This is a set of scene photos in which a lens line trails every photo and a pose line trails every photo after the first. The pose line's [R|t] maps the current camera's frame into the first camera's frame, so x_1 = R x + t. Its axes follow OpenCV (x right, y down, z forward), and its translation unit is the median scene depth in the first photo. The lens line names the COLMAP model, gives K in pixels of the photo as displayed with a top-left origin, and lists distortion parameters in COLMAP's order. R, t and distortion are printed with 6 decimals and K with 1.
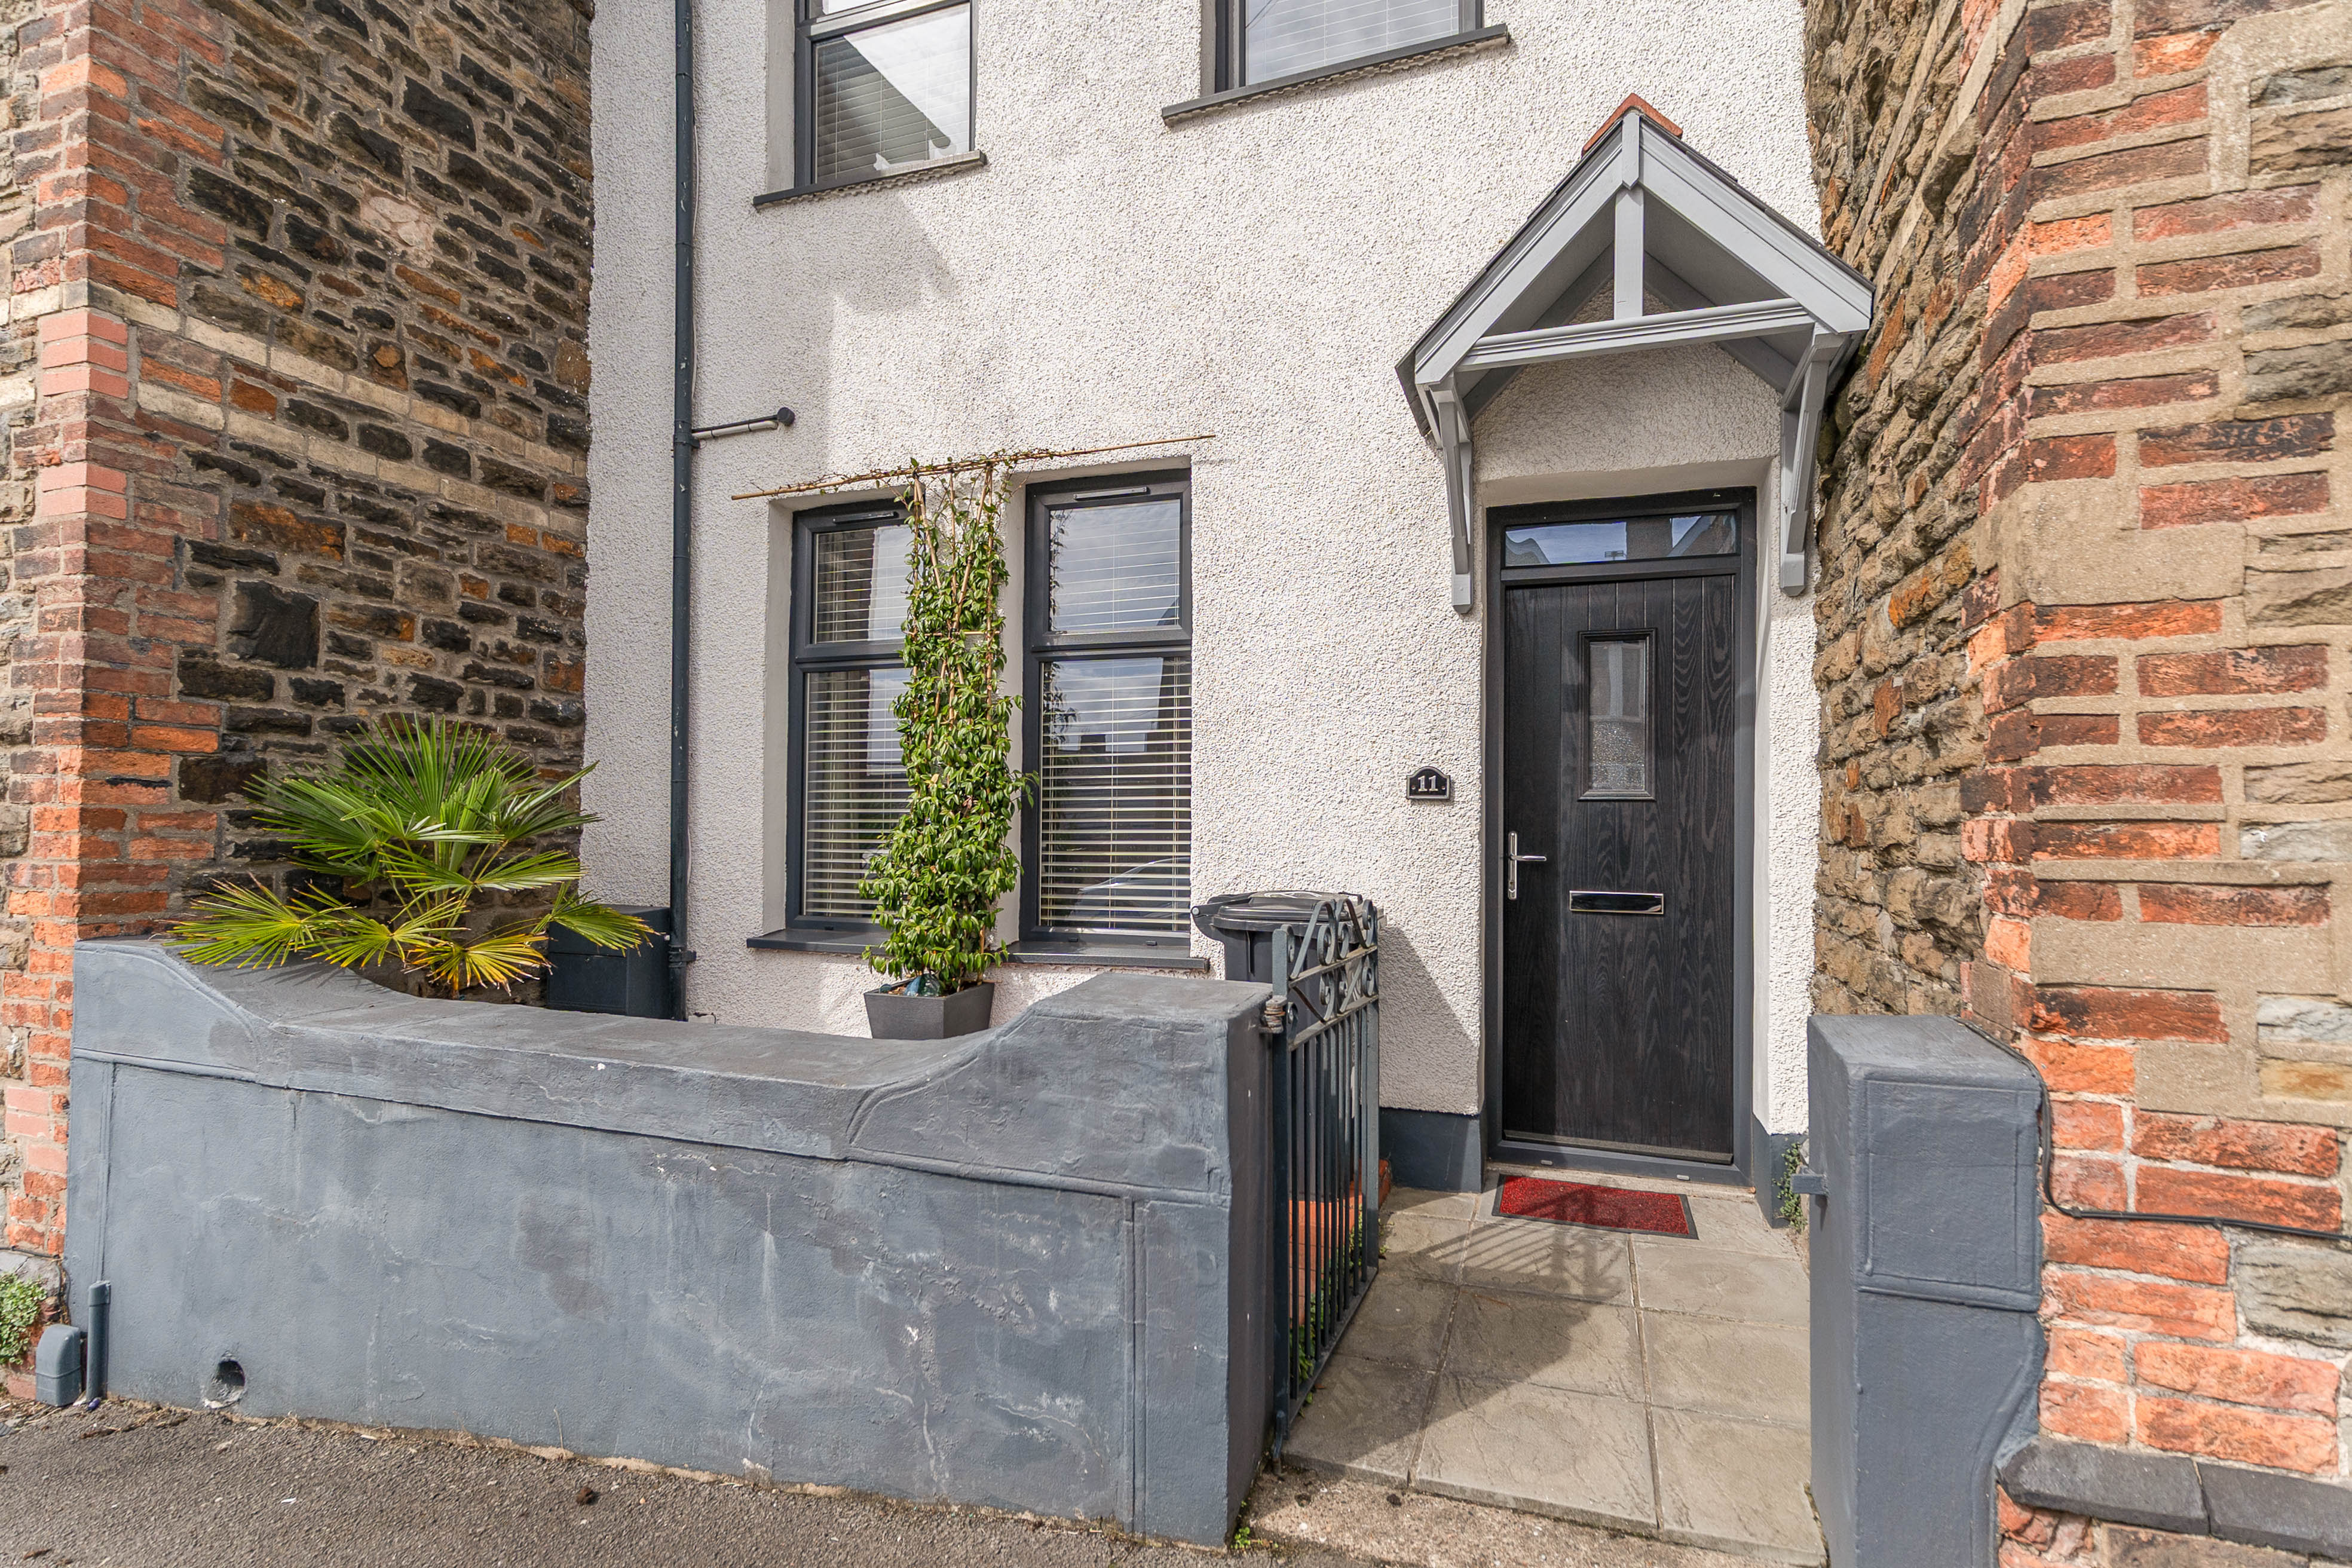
lens RADIAL K [[1136.8, 0, 1184.7], [0, 1136.8, 738.1], [0, 0, 1]] dist [0.001786, -0.000207]
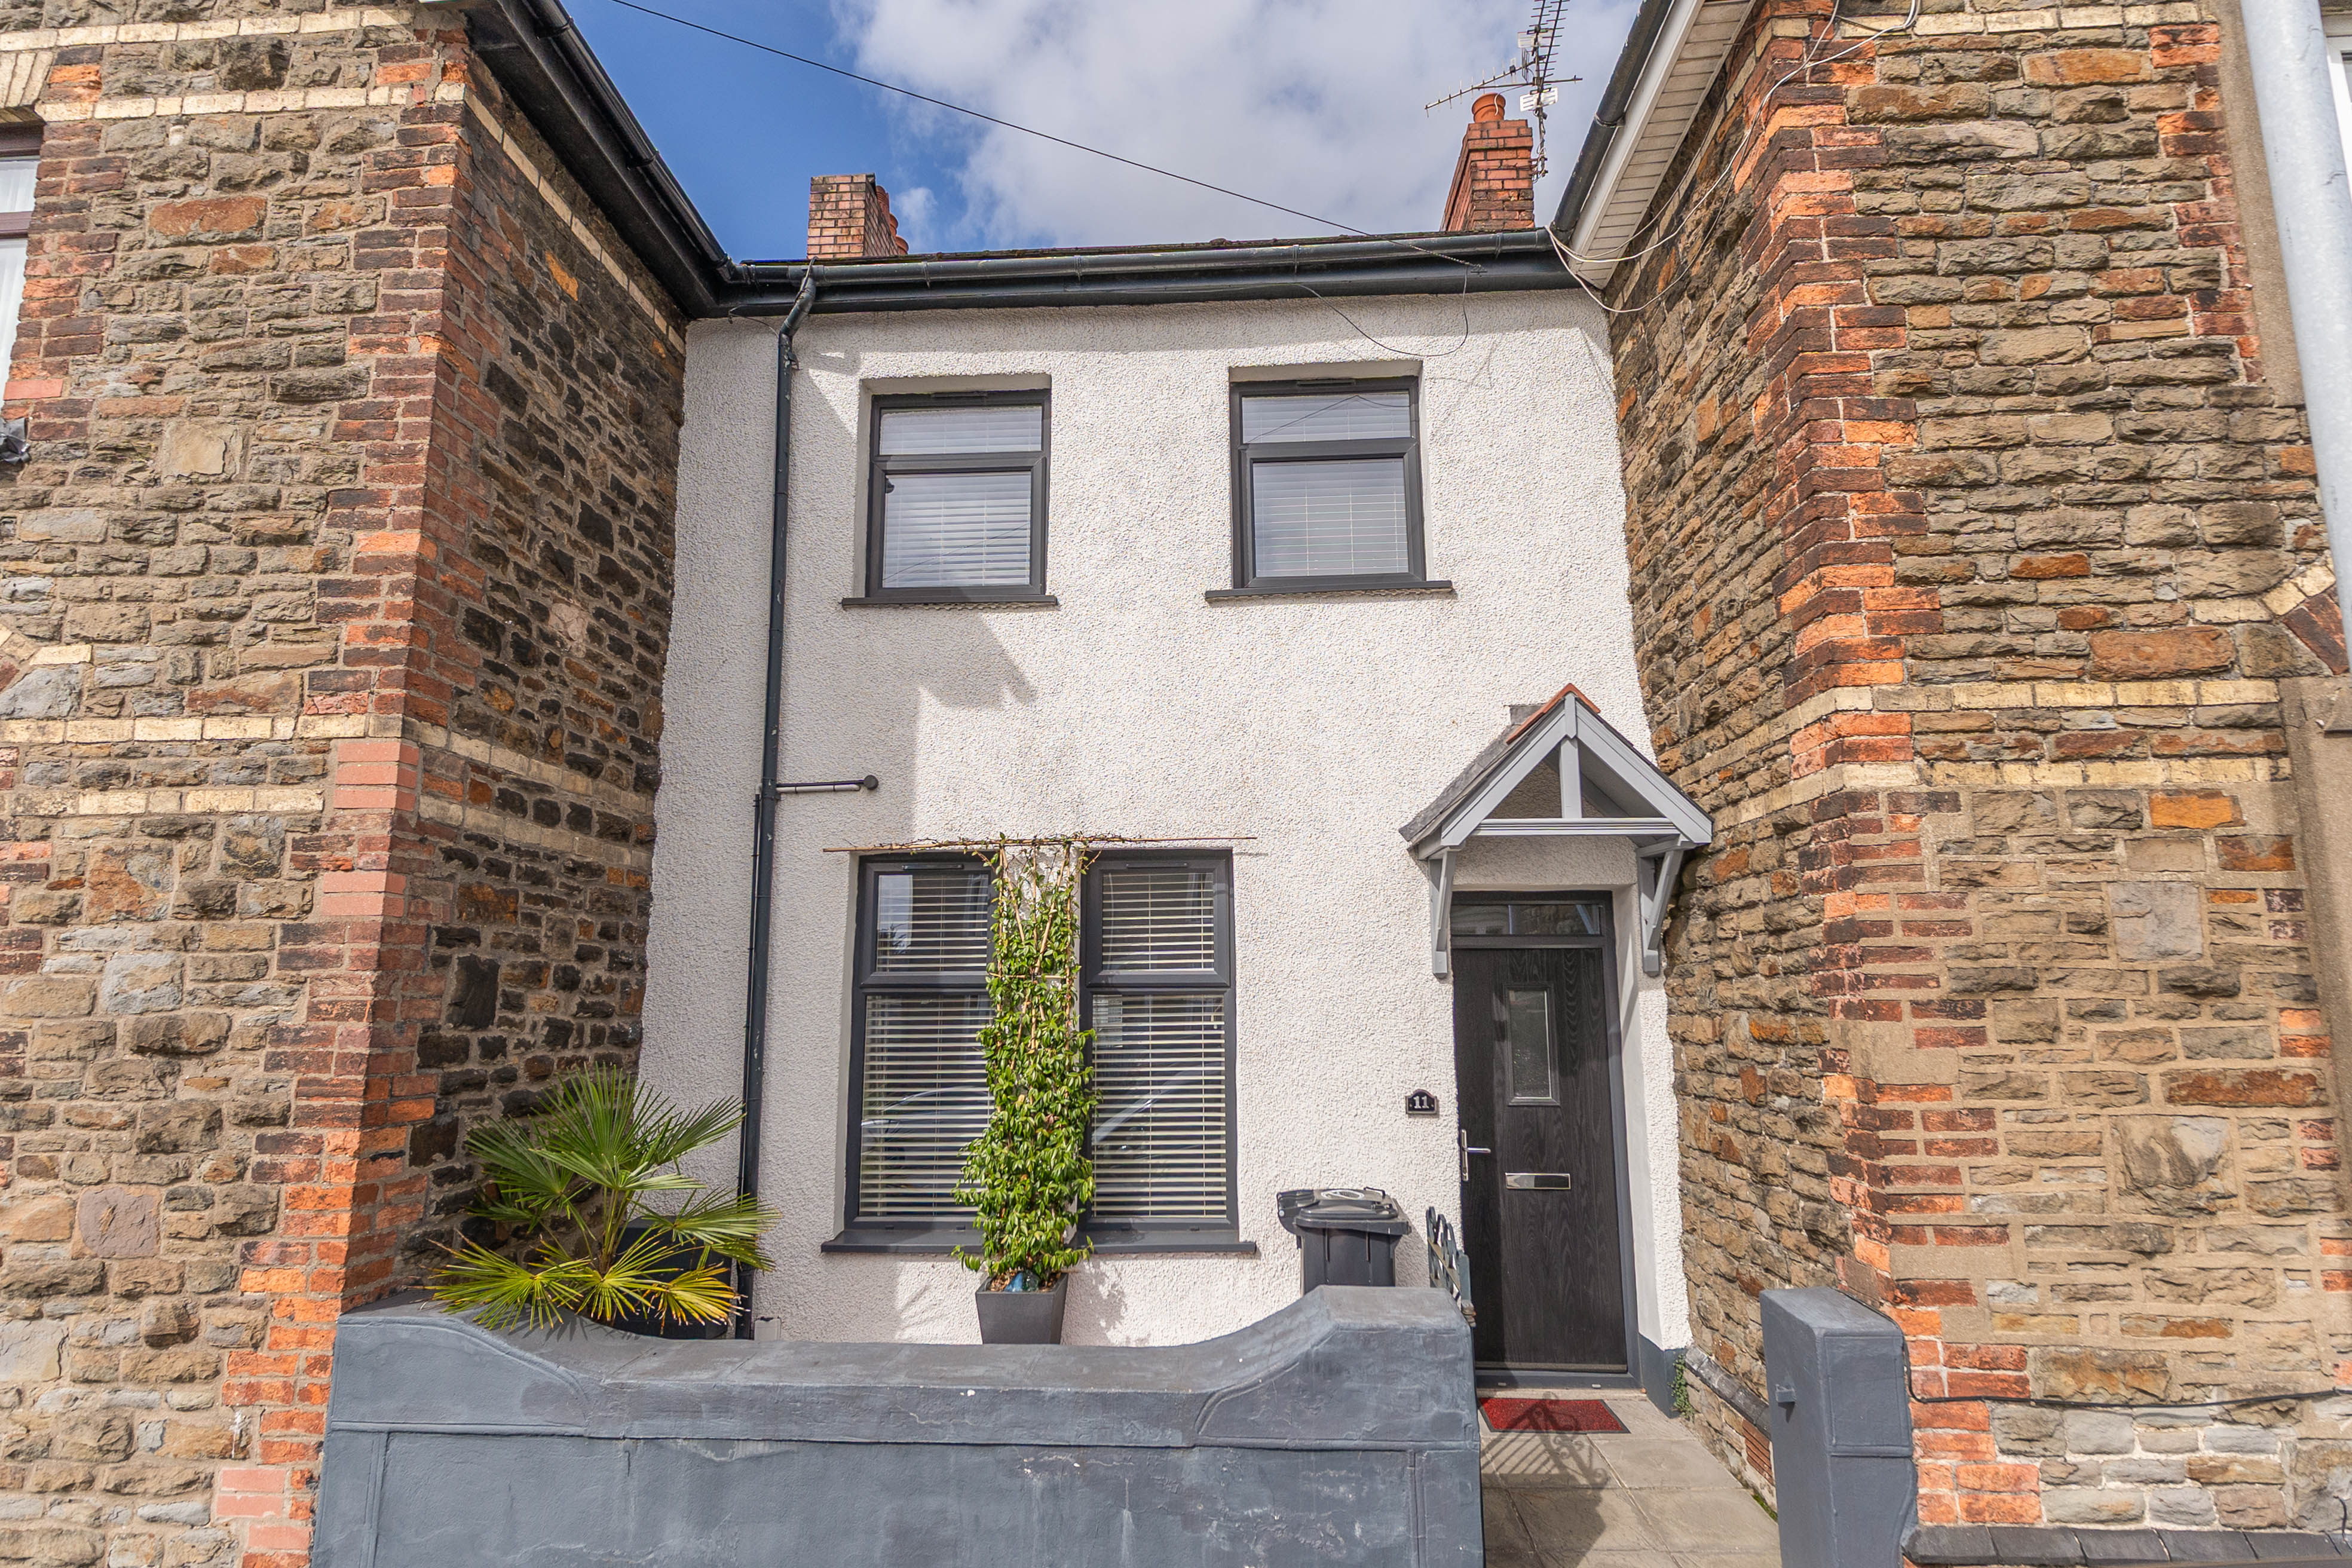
lens RADIAL K [[1136.8, 0, 1184.7], [0, 1136.8, 738.1], [0, 0, 1]] dist [0.001786, -0.000207]
pose [[0.961225, 0.046025, 0.271897, -0.494367], [-0.002920, 0.987617, -0.156855, -0.192993], [-0.275749, 0.149979, 0.949457, -0.333753]]
